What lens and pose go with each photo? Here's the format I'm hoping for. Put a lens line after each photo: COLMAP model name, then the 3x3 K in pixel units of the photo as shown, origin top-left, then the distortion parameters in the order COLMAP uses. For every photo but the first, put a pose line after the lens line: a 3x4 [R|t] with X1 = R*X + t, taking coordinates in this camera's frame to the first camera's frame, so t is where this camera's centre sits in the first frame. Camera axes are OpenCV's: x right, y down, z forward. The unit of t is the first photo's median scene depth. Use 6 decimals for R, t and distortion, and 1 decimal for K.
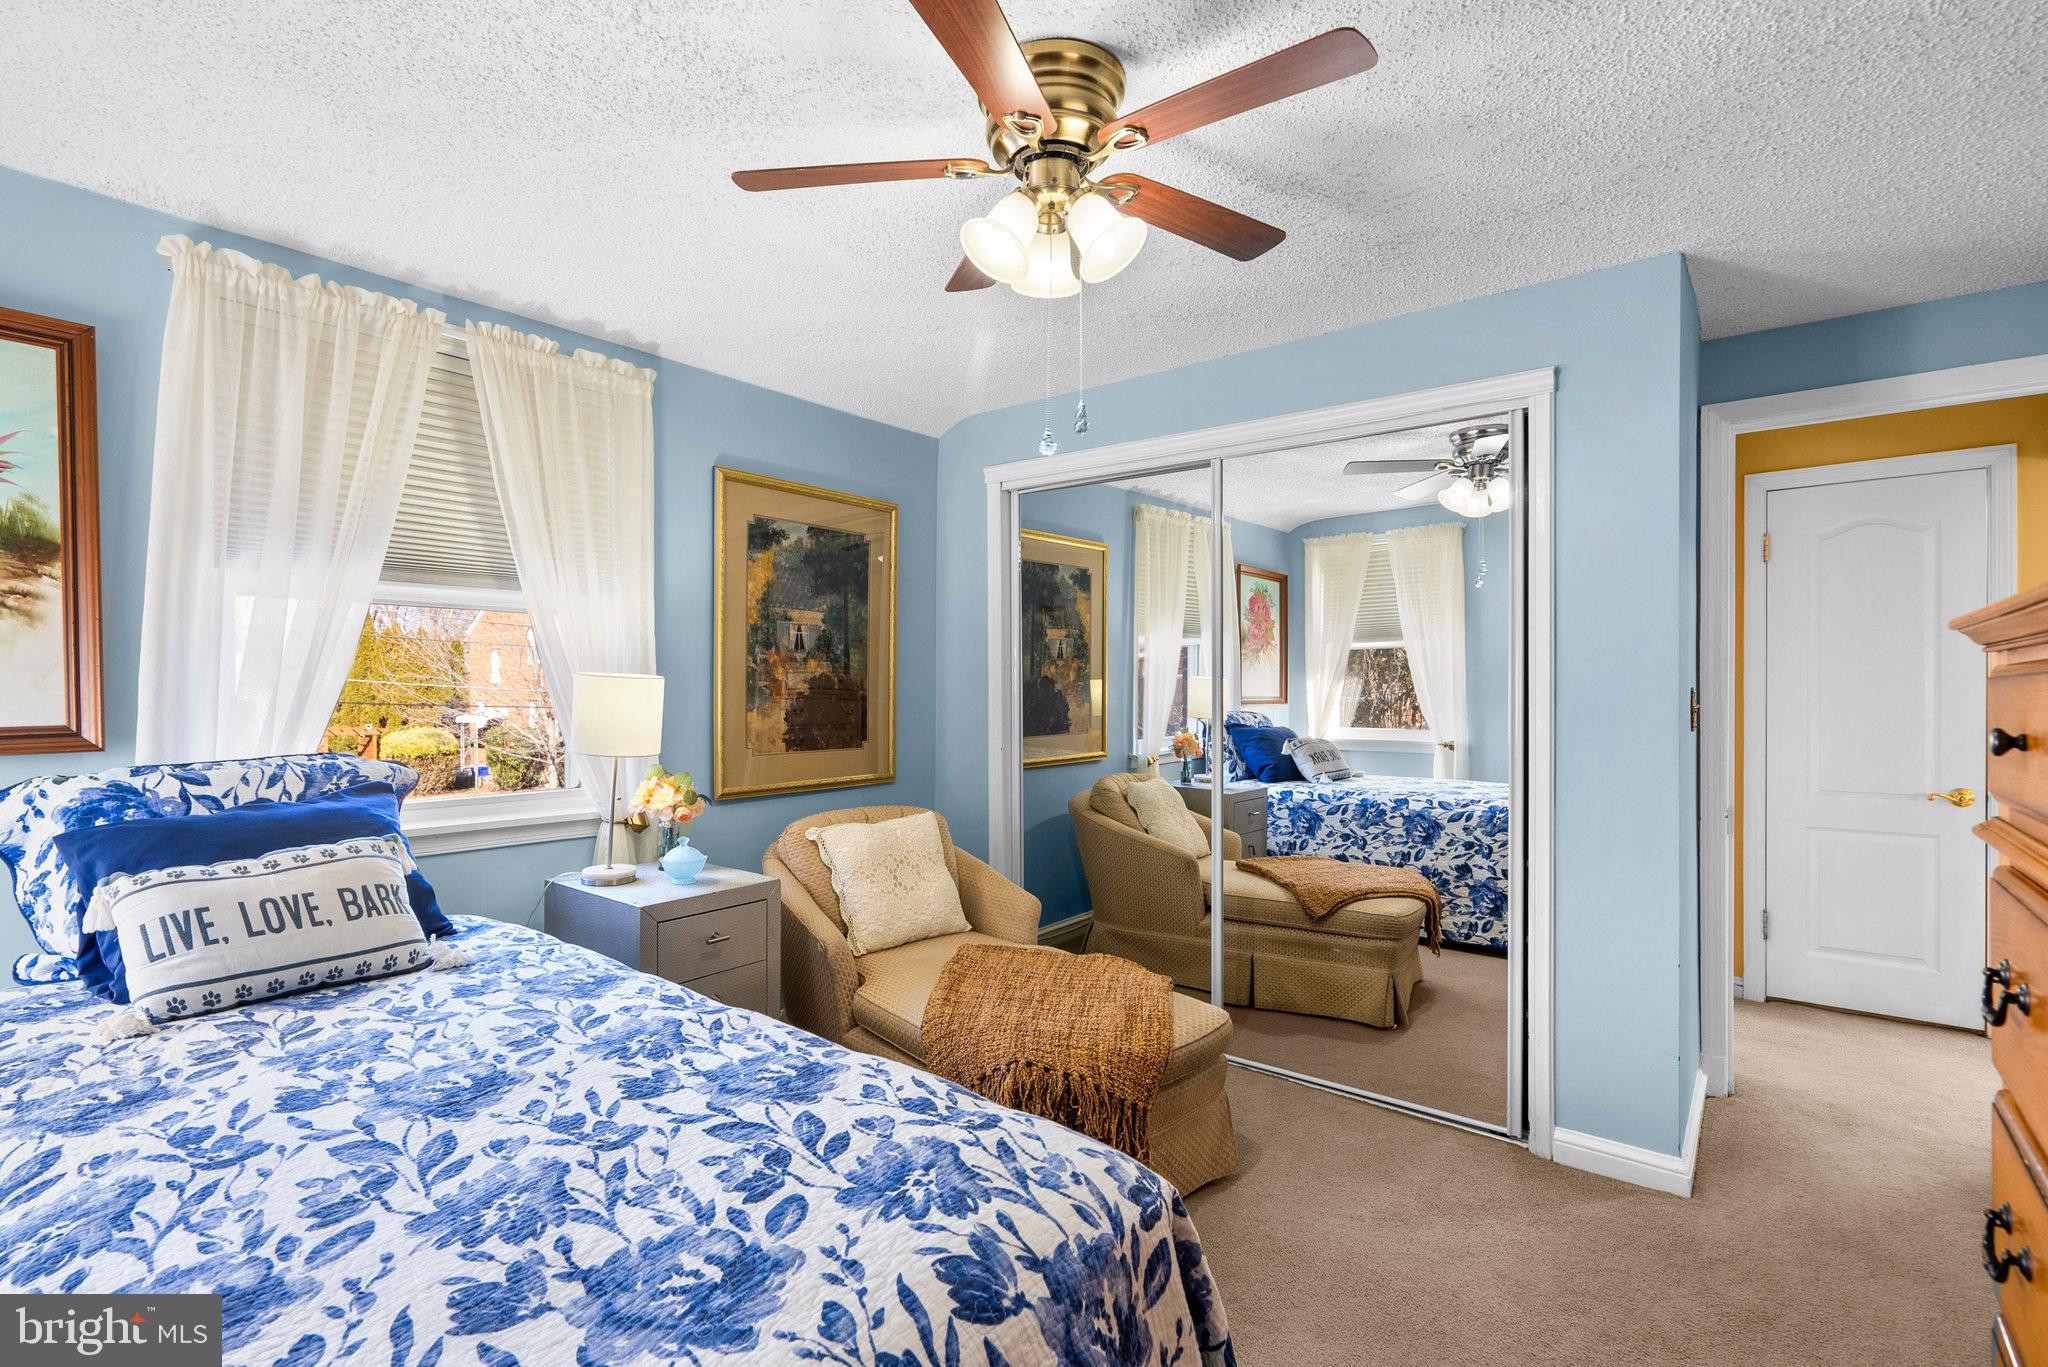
lens RADIAL K [[943.1, 0, 1009.0], [0, 943.1, 694.8], [0, 0, 1]] dist [-0.014324, 0.000382]
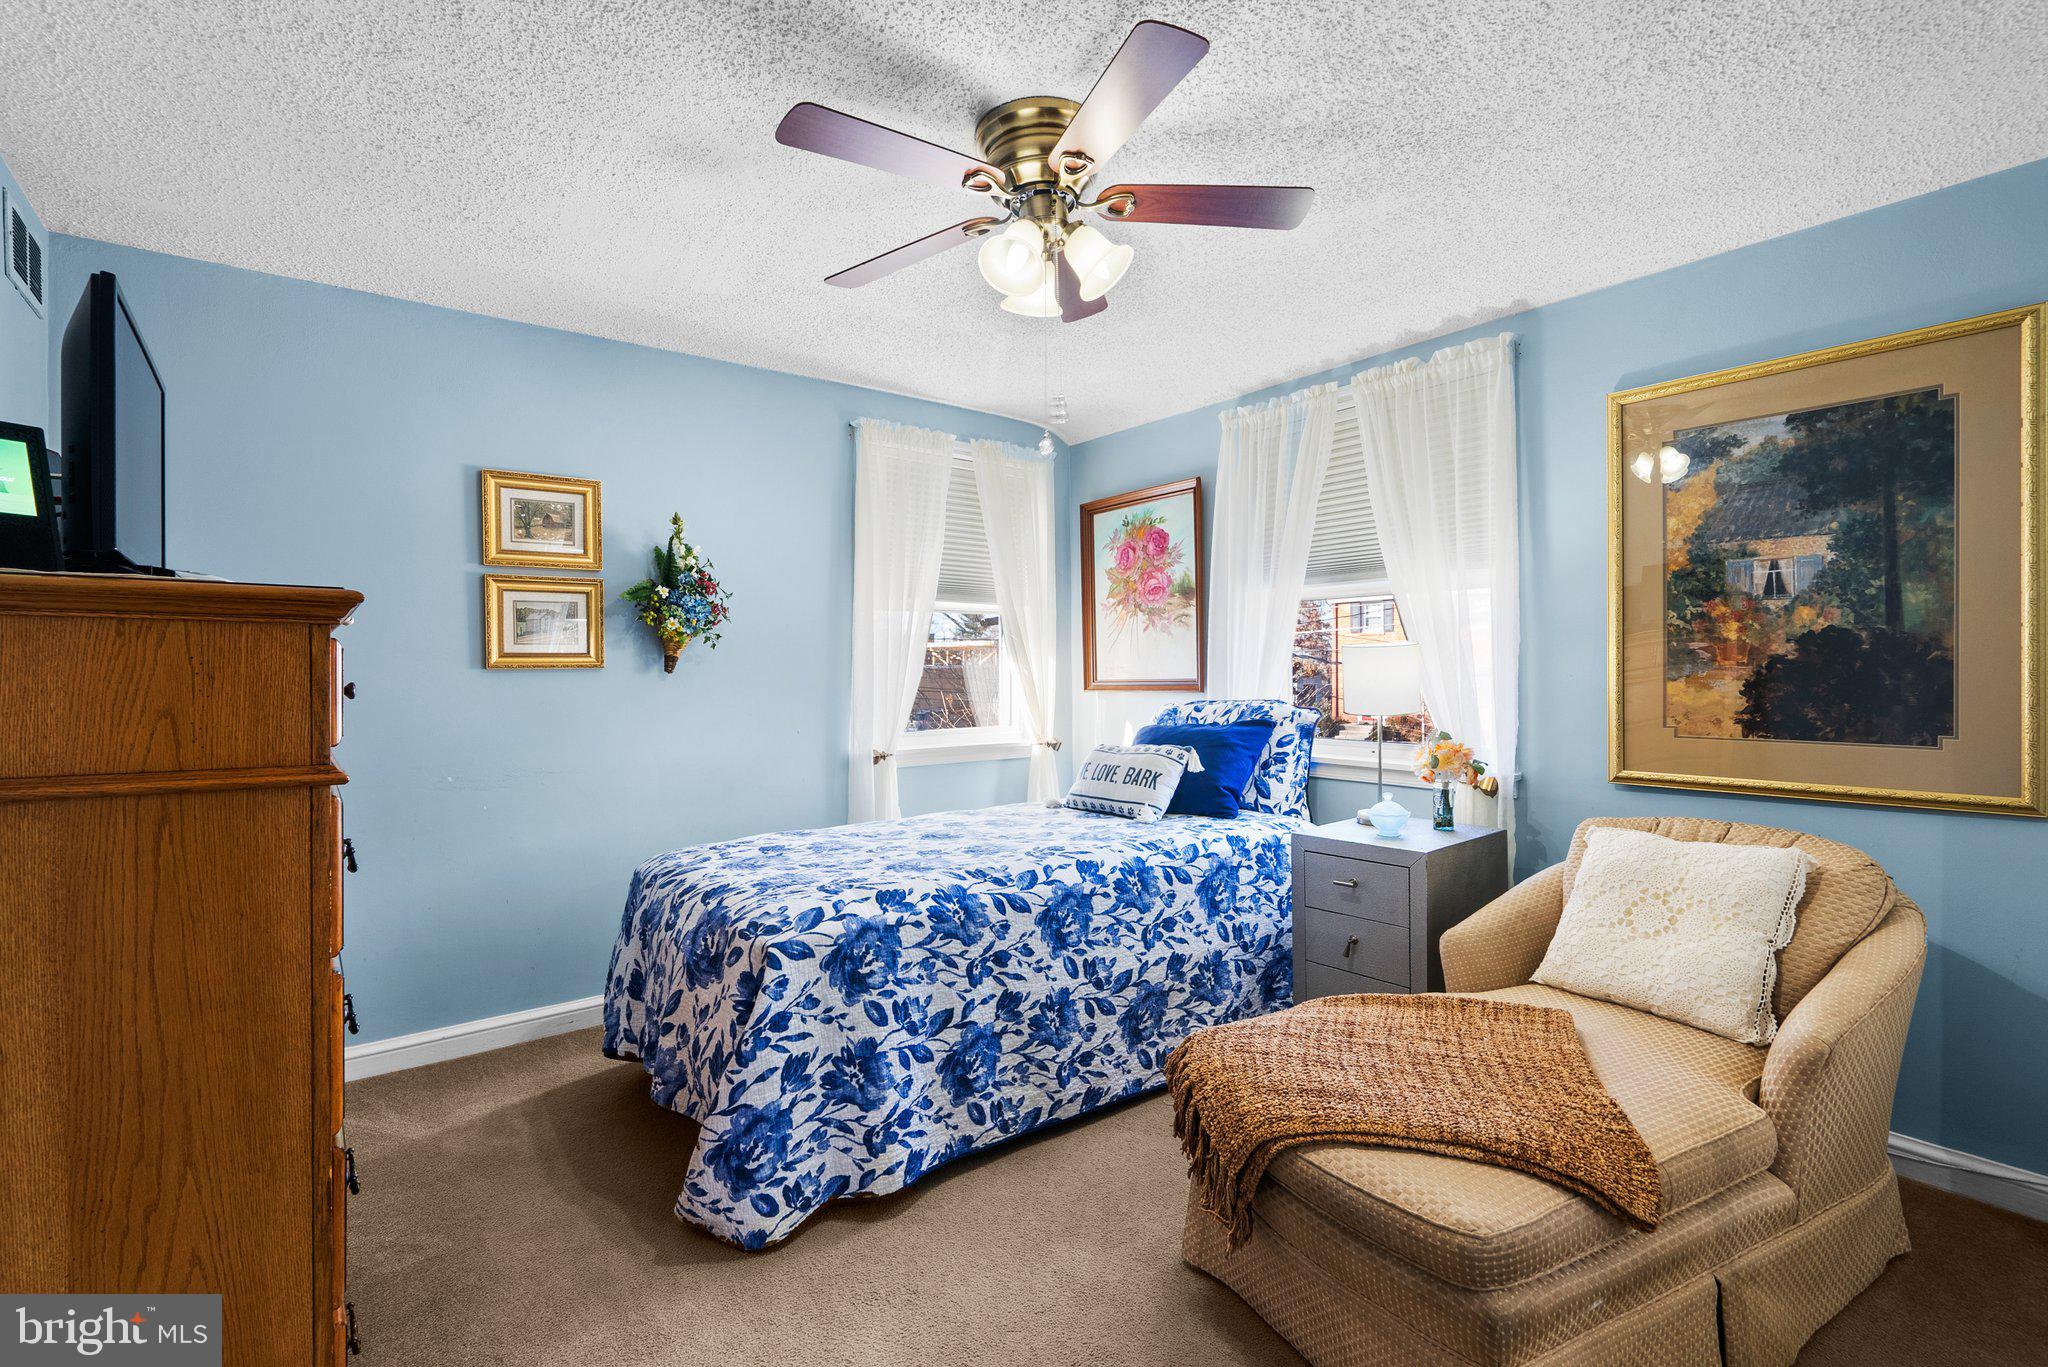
lens RADIAL K [[943.1, 0, 1024.8], [0, 943.1, 677.9], [0, 0, 1]] dist [-0.014324, 0.000382]
pose [[-0.231906, 0.009457, -0.972692, 0.618476], [0.001795, 0.999955, 0.009294, 0.006753], [0.972736, 0.000410, -0.231913, 0.649482]]
